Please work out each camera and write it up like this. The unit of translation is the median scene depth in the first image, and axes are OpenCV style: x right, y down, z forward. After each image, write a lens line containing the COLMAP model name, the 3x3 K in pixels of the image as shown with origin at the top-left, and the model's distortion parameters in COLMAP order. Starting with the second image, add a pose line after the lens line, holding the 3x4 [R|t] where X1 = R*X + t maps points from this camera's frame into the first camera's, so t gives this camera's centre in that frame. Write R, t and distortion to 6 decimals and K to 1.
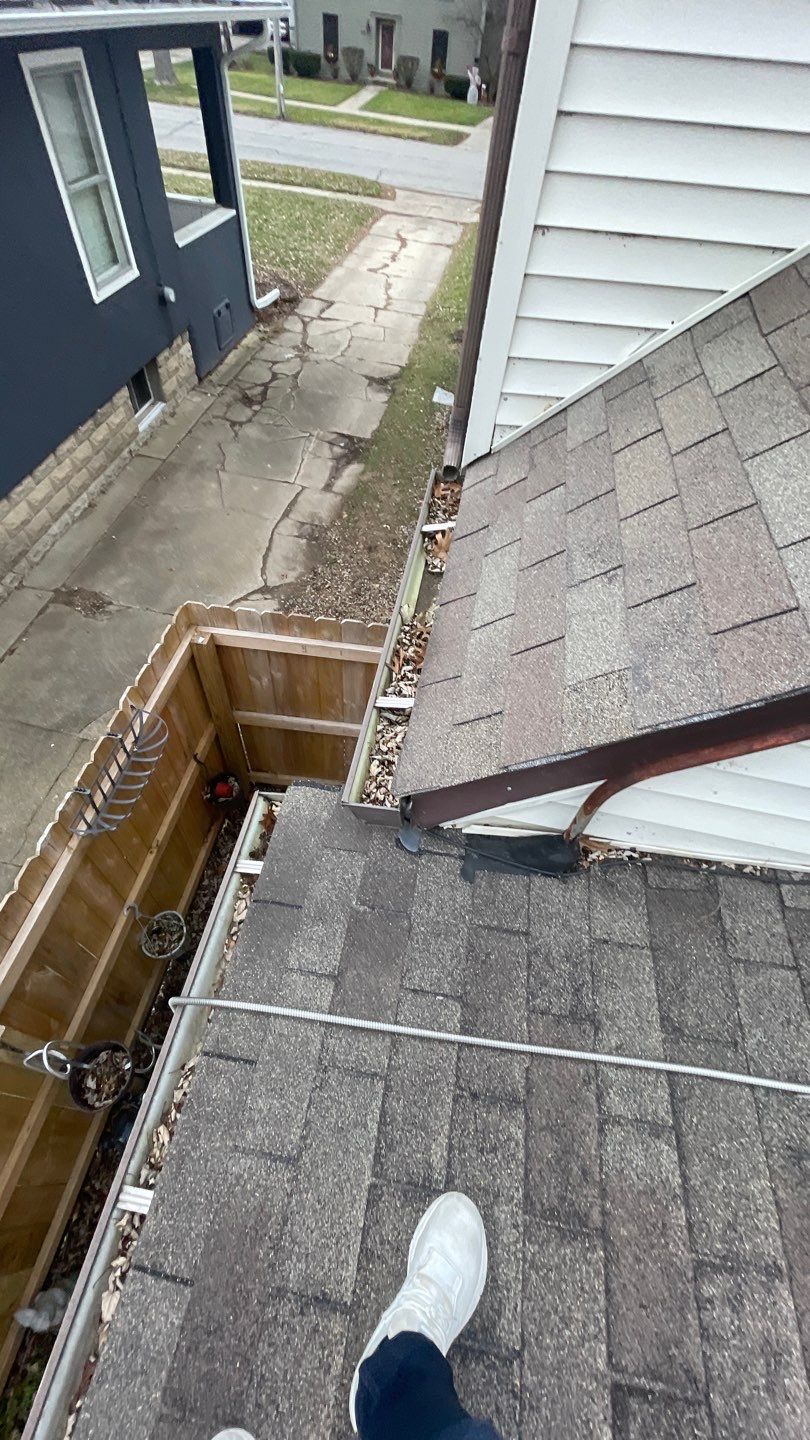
lens RADIAL K [[587.3, 0, 414.4], [0, 587.3, 715.4], [0, 0, 1]] dist [-0.005805, -0.000154]
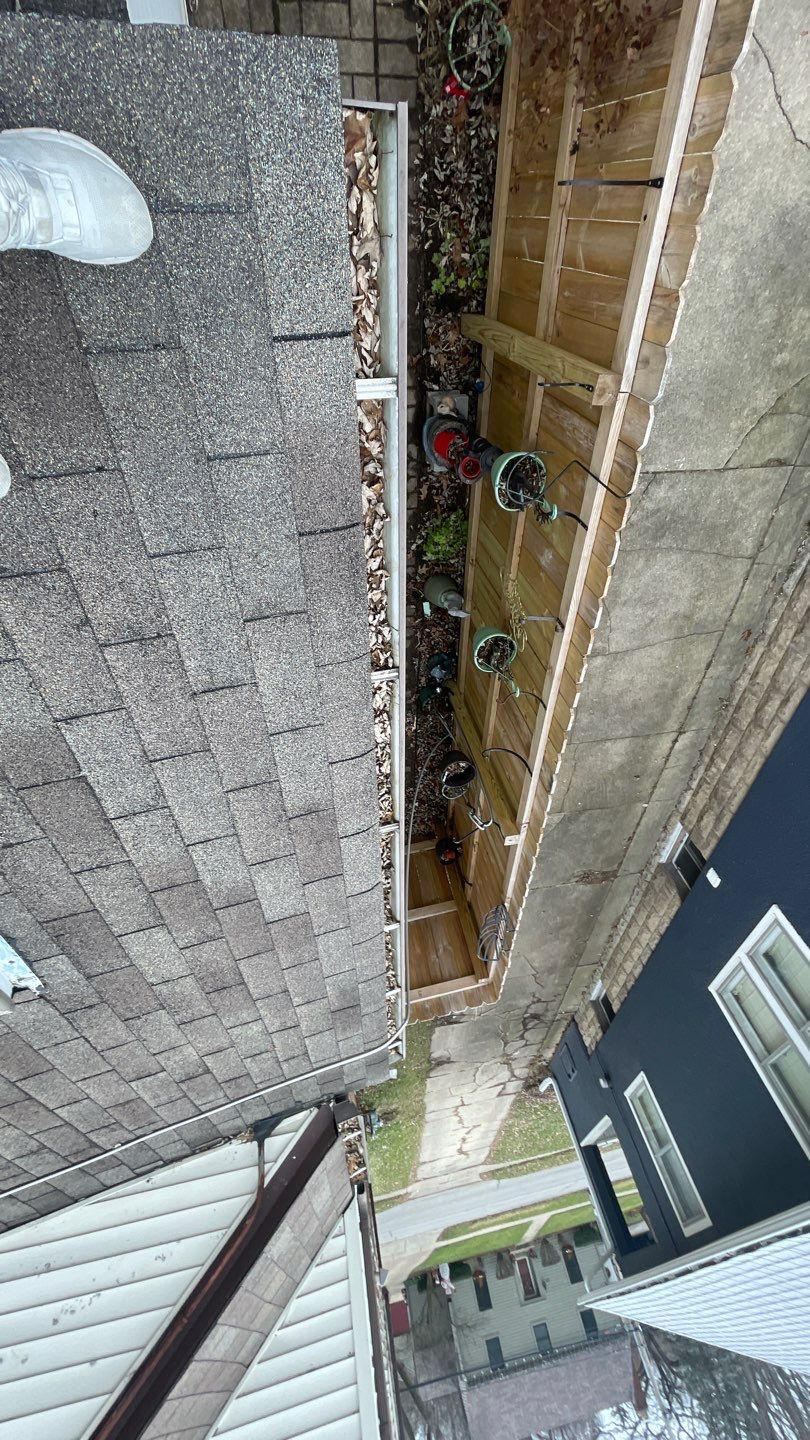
lens RADIAL K [[588.9, 0, 421.3], [0, 588.9, 749.2], [0, 0, 1]] dist [-0.000244, 0.012788]
pose [[-0.947005, 0.297275, -0.121695, -0.066272], [-0.282022, -0.950827, -0.128028, 0.237125], [-0.153770, -0.086922, 0.984276, -0.159777]]
